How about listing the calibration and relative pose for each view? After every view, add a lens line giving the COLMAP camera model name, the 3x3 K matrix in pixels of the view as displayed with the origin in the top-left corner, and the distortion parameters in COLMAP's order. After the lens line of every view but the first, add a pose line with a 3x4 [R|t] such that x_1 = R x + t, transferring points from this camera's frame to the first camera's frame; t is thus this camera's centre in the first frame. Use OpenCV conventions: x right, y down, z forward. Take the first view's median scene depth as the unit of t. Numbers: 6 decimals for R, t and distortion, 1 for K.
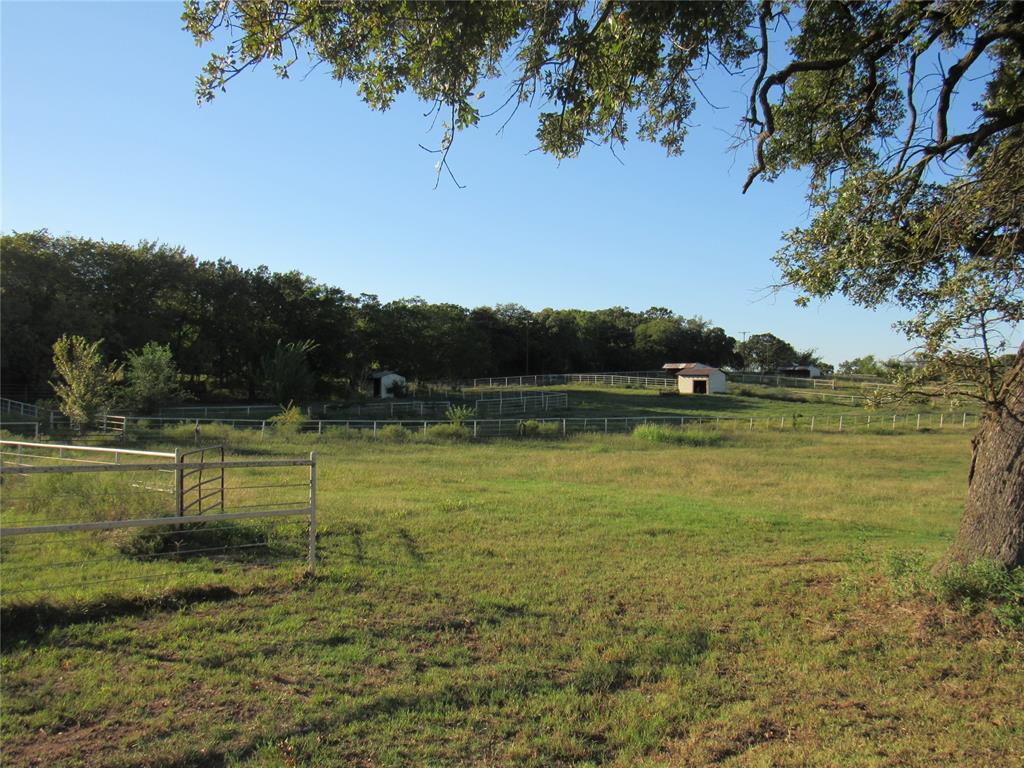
lens RADIAL K [[809.8, 0, 512.3], [0, 809.8, 385.4], [0, 0, 1]] dist [-0.000687, 0.000037]
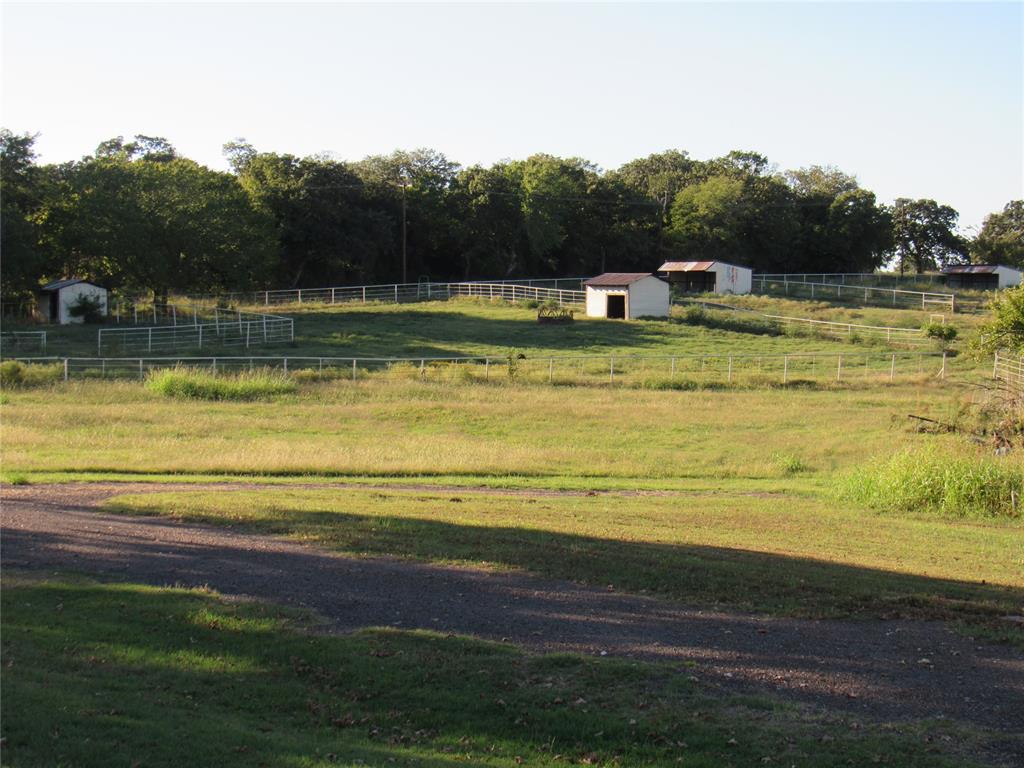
lens RADIAL K [[1664.8, 0, 511.9], [0, 1664.8, 383.8], [0, 0, 1]] dist [-0.061130, 0.000000]
pose [[0.994013, 0.008677, -0.108916, 0.281439], [-0.002886, 0.998578, 0.053223, -0.005957], [0.109223, -0.052590, 0.992625, -0.165562]]
